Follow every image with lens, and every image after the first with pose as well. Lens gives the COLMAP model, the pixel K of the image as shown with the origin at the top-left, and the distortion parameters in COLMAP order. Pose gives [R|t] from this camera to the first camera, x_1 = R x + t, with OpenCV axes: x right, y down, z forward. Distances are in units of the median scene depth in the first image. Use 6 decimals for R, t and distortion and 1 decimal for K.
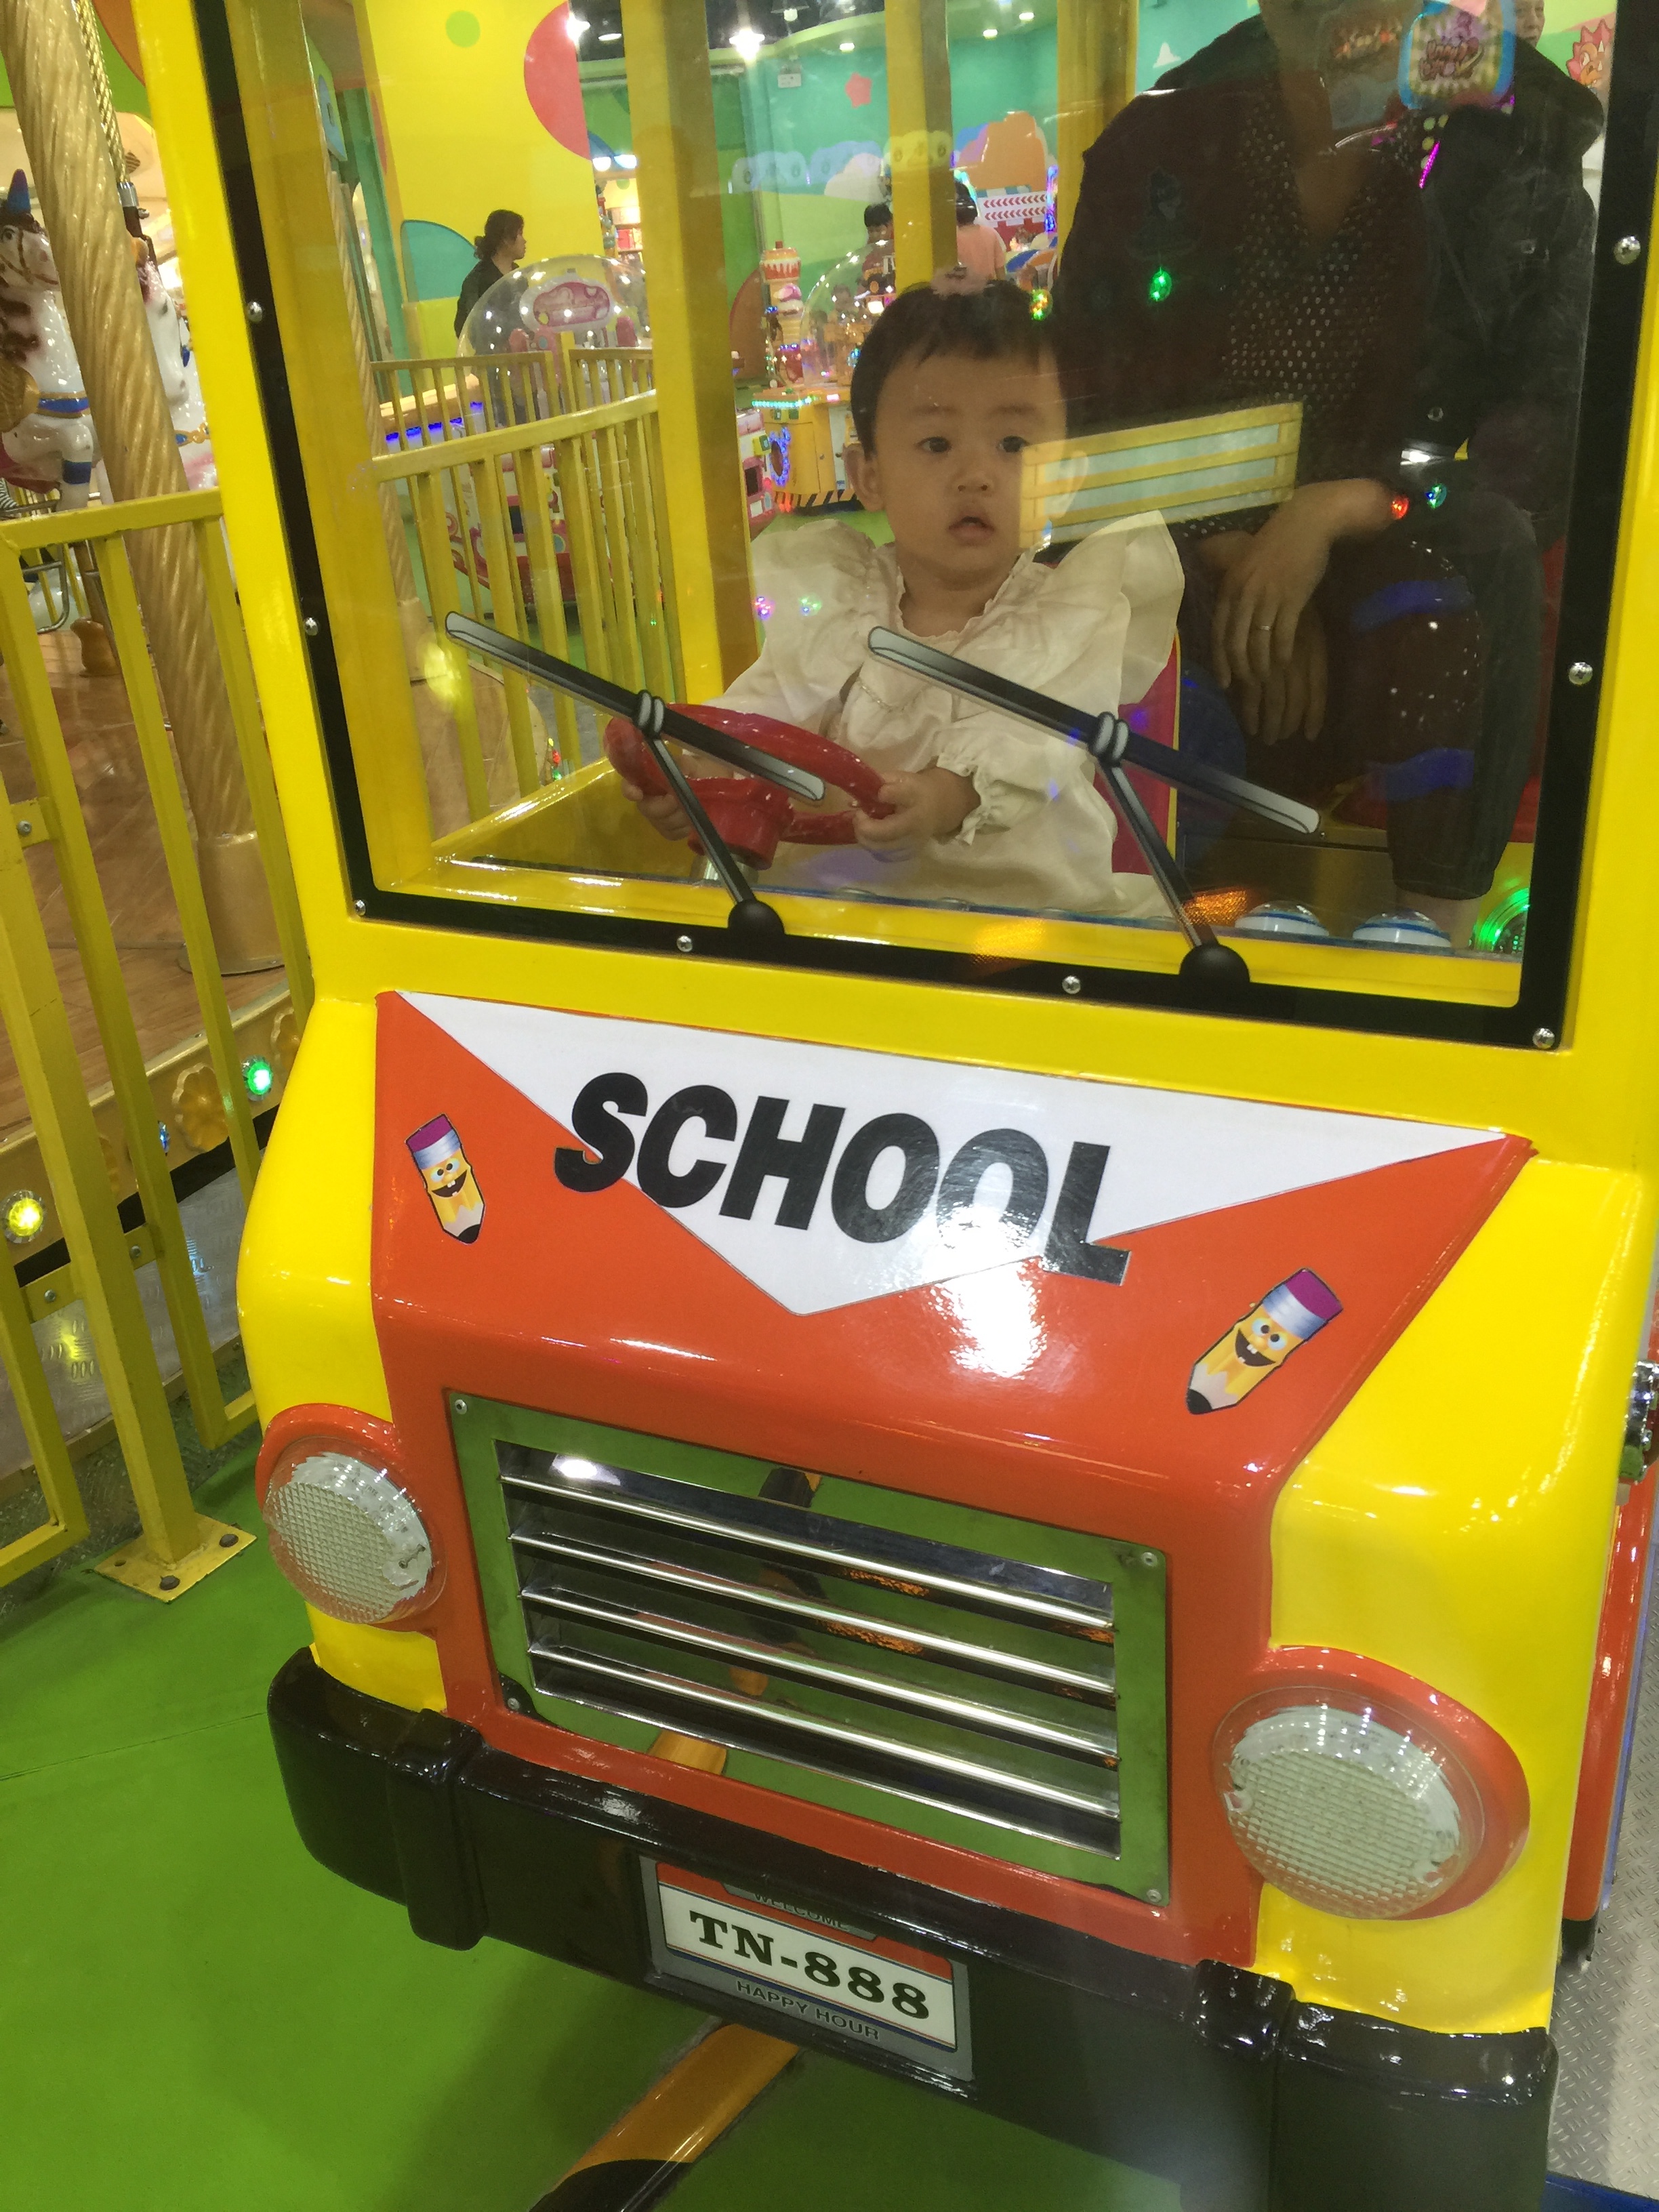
lens RADIAL K [[1877.8, 0, 837.1], [0, 1877.8, 1112.2], [0, 0, 1]] dist [0.074305, -0.013855]
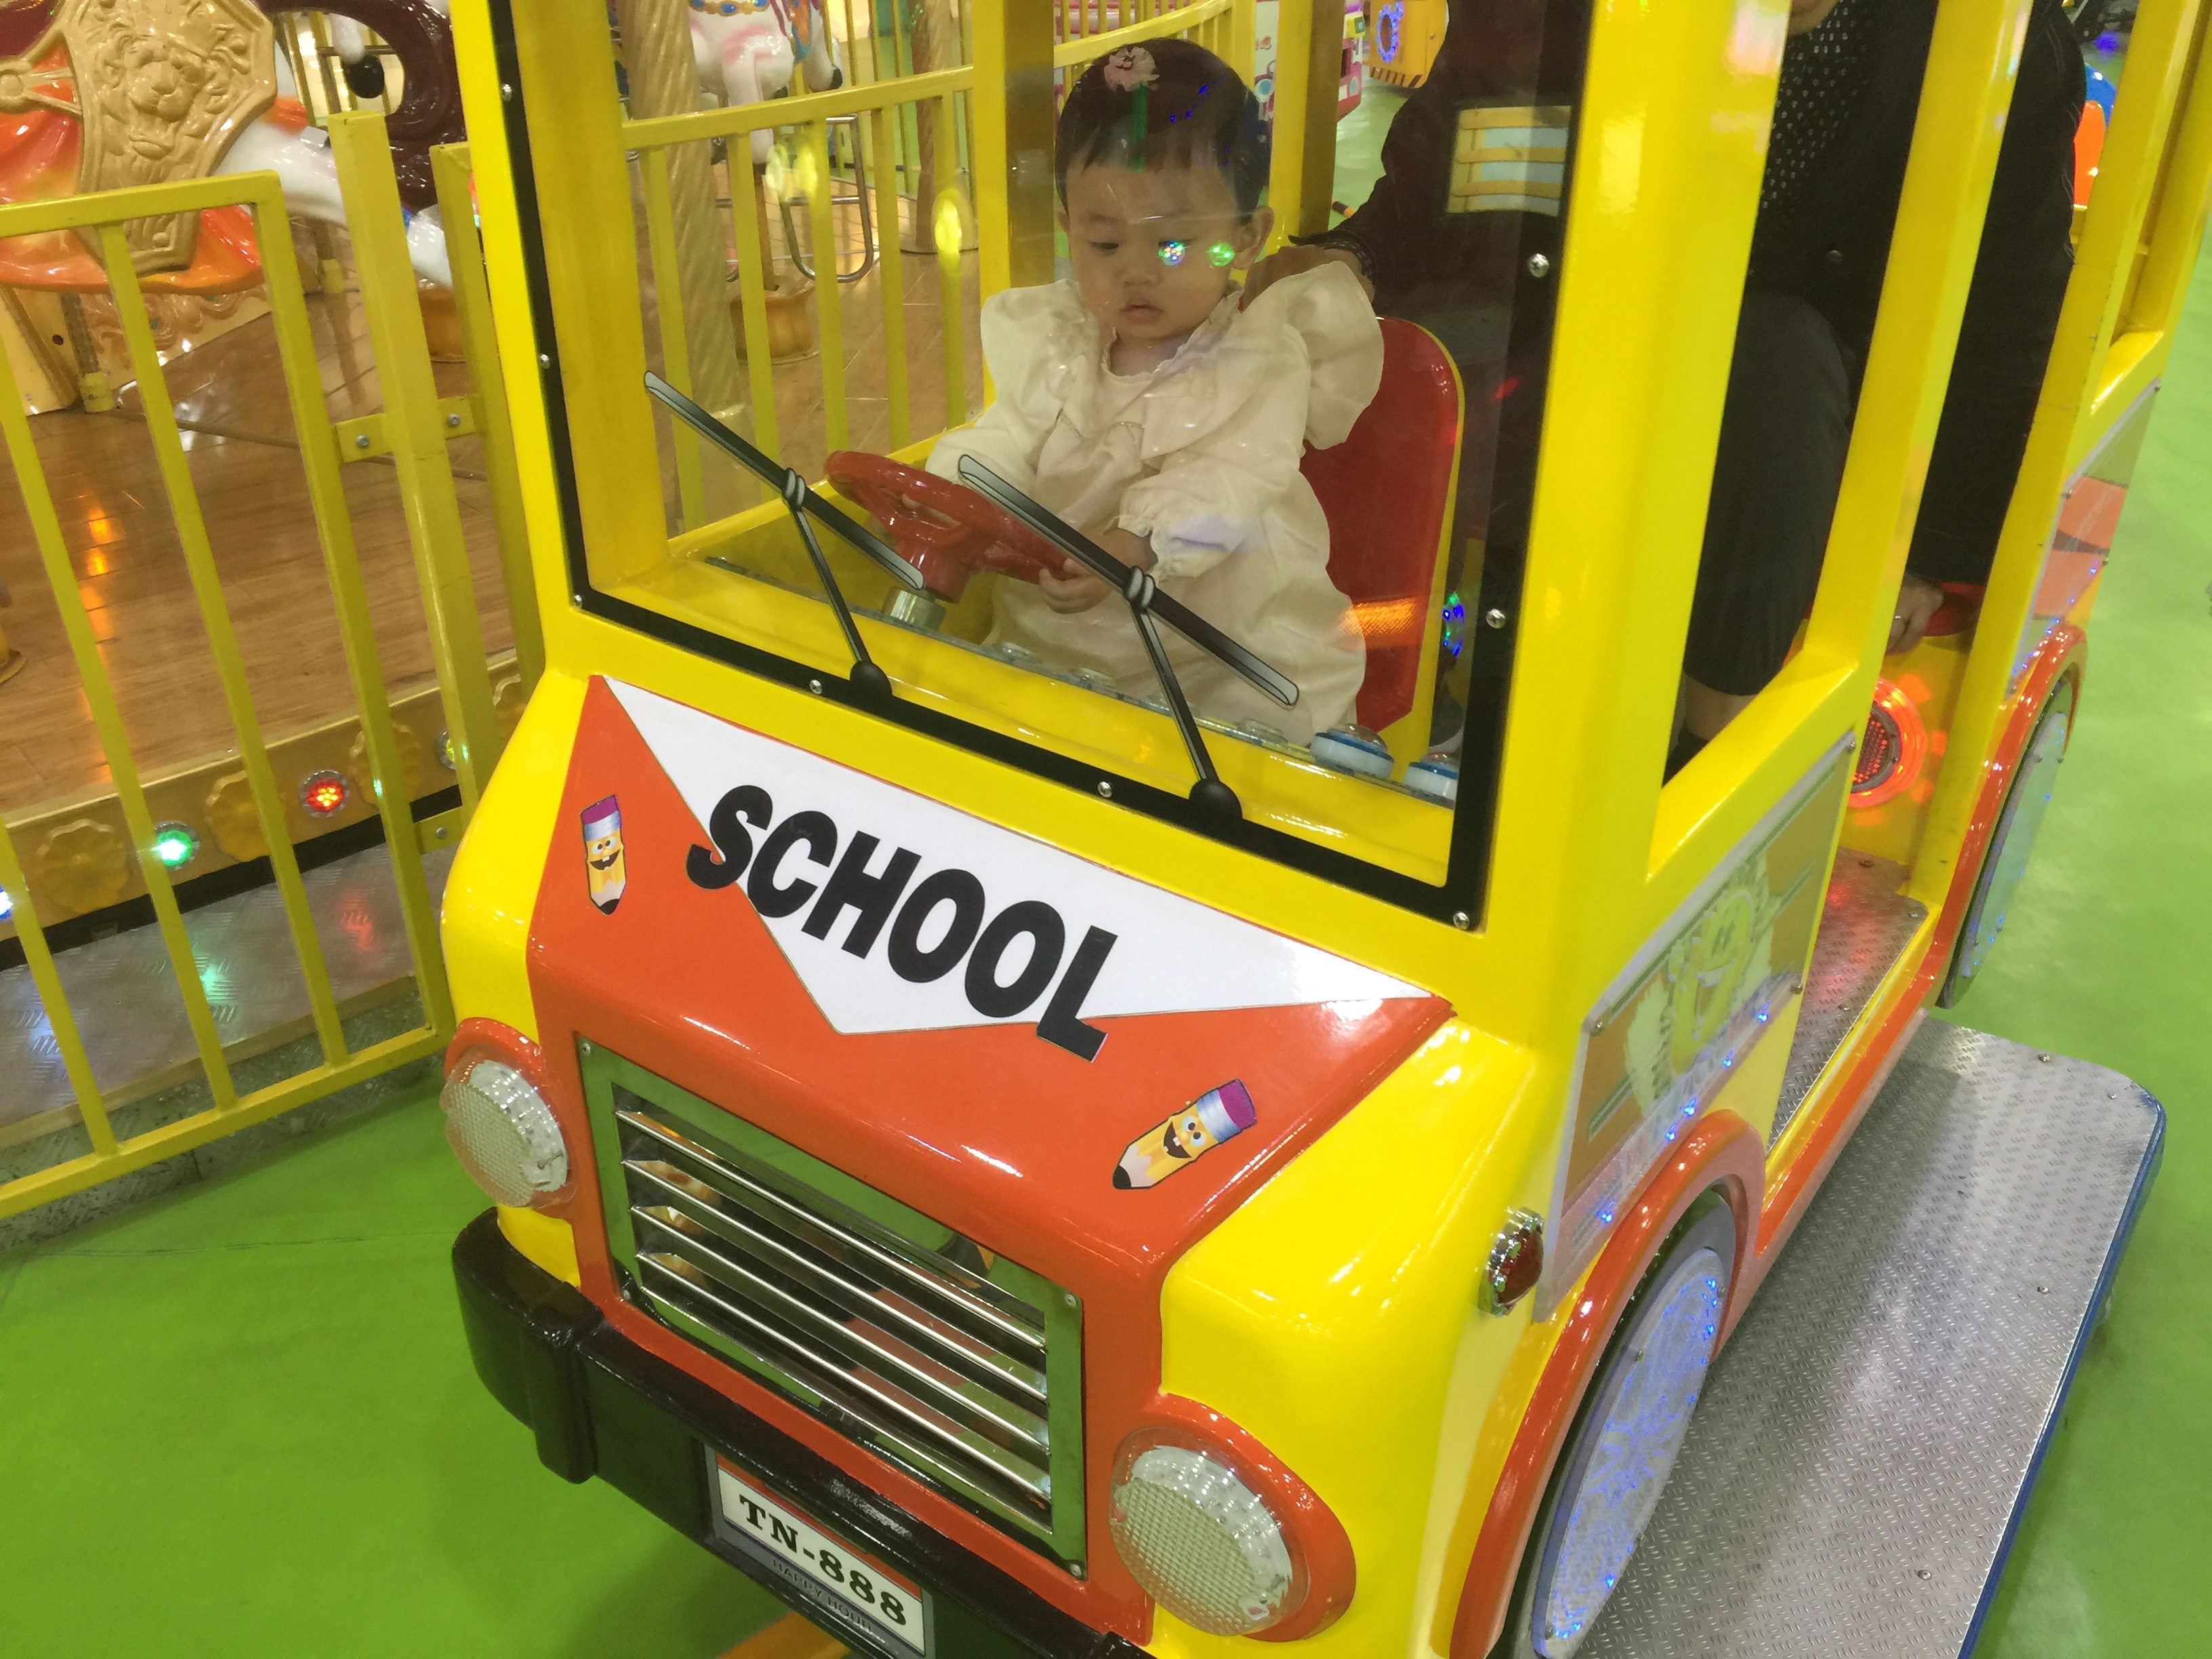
lens RADIAL K [[1877.8, 0, 1106.7], [0, 1877.8, 832.5], [0, 0, 1]] dist [0.074305, -0.013855]
pose [[0.977396, 0.158156, -0.140302, 0.258568], [-0.145612, 0.984709, 0.095632, -0.134698], [0.153281, -0.073041, 0.985480, -0.095327]]
